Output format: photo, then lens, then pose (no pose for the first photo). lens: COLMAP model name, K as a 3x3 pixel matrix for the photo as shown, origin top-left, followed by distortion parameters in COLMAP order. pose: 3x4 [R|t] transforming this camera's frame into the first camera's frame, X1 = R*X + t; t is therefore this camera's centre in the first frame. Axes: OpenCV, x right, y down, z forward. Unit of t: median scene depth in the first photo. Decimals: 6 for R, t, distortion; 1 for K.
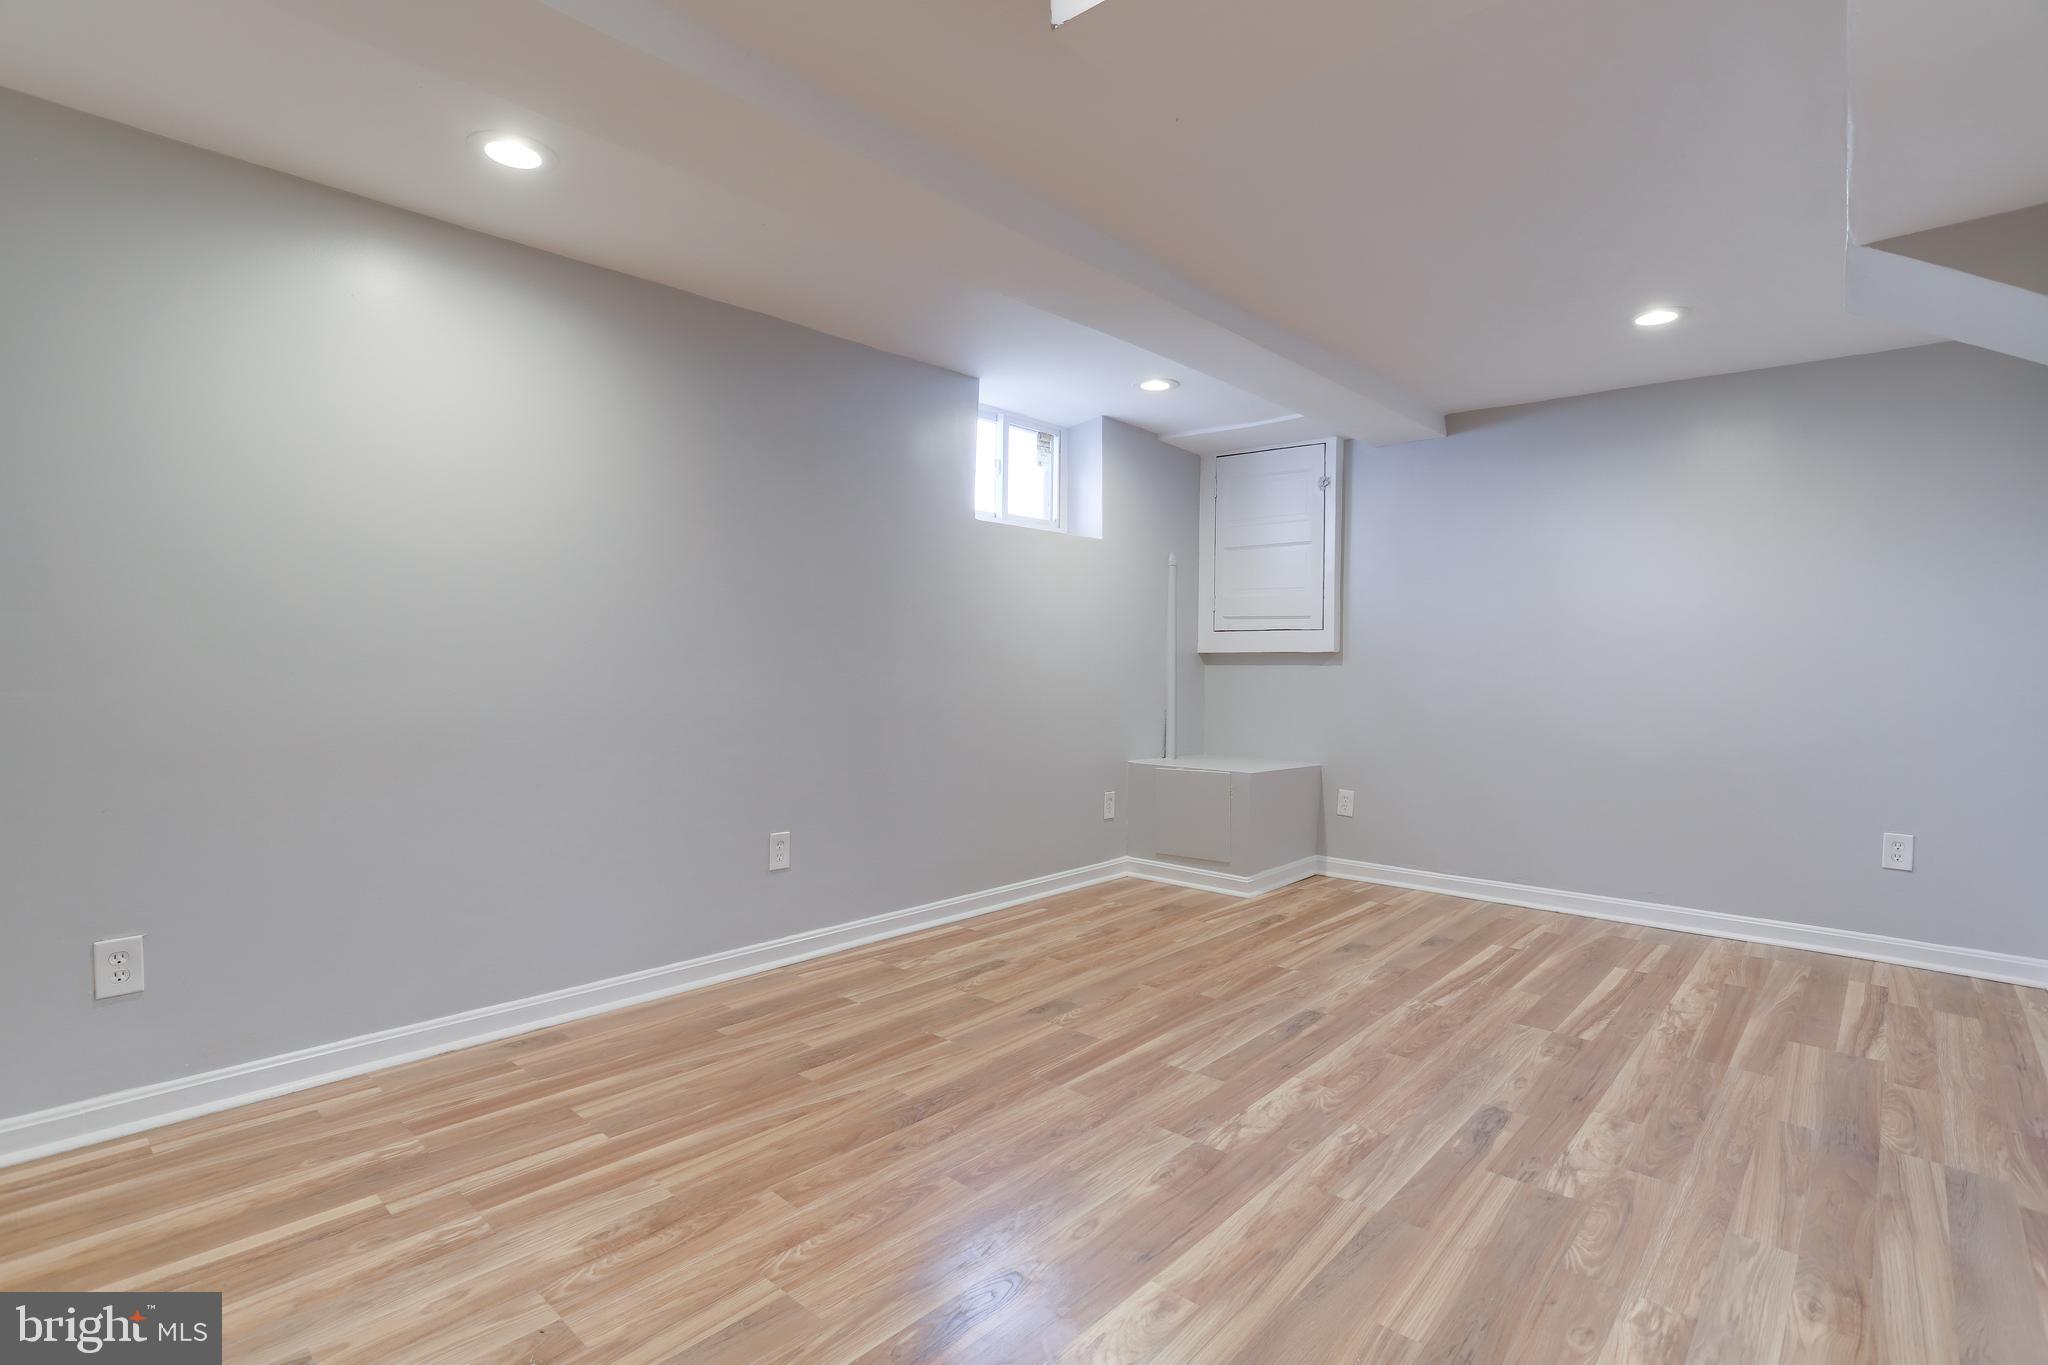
lens RADIAL K [[989.6, 0, 1021.0], [0, 989.6, 684.1], [0, 0, 1]] dist [-0.063689, 0.026702]
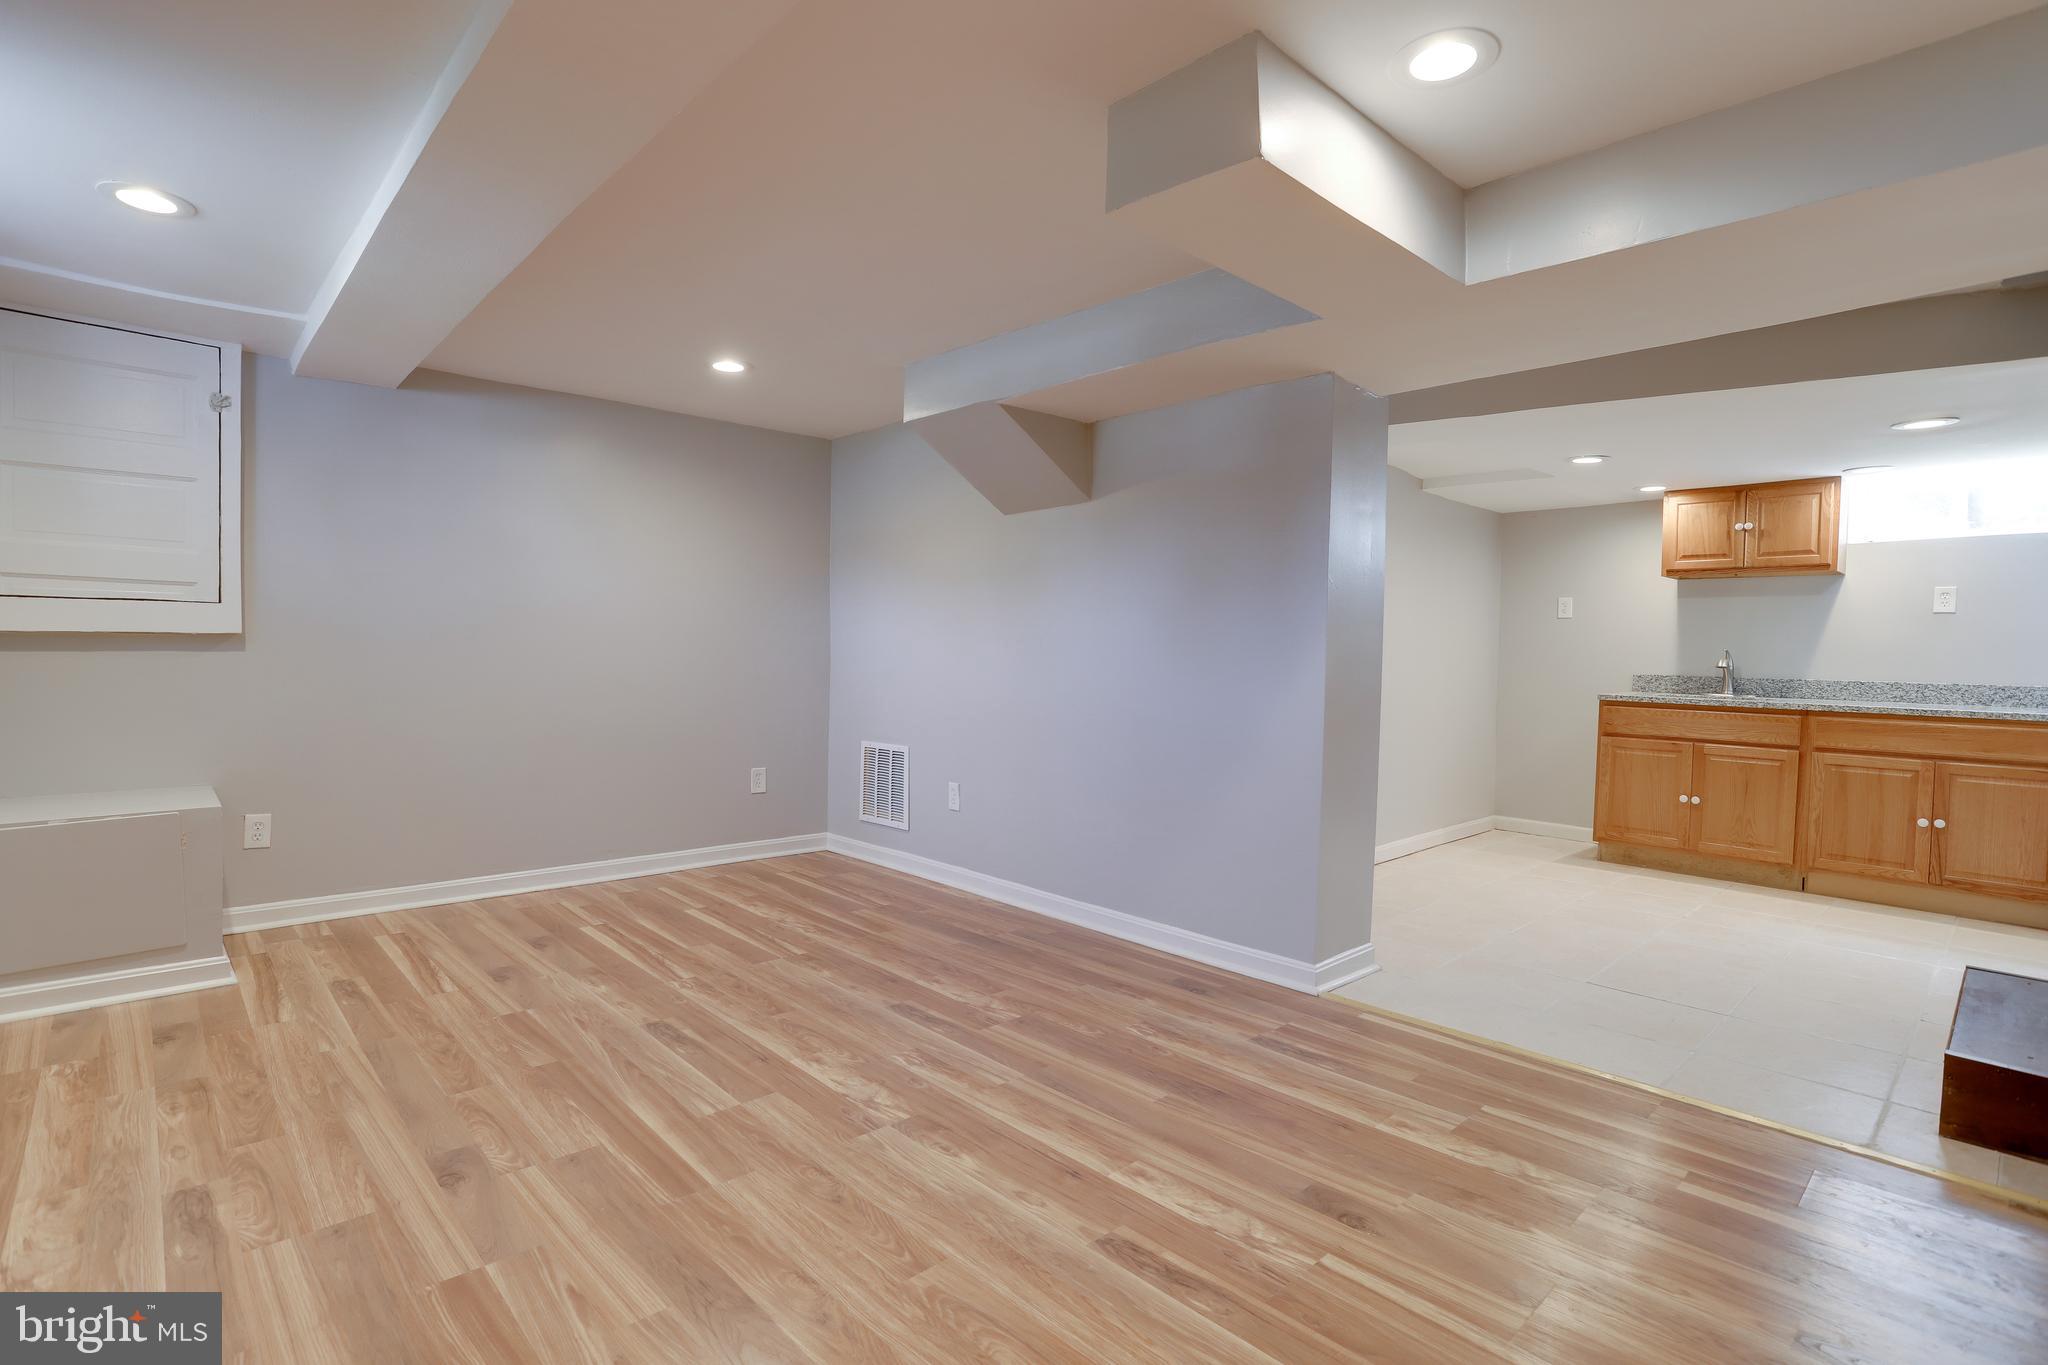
lens RADIAL K [[989.6, 0, 1021.0], [0, 989.6, 684.1], [0, 0, 1]] dist [-0.063689, 0.026702]
pose [[0.076054, -0.037525, 0.996397, -0.614505], [0.012912, 0.999245, 0.036646, -0.021895], [-0.997020, 0.010079, 0.076481, 0.588629]]
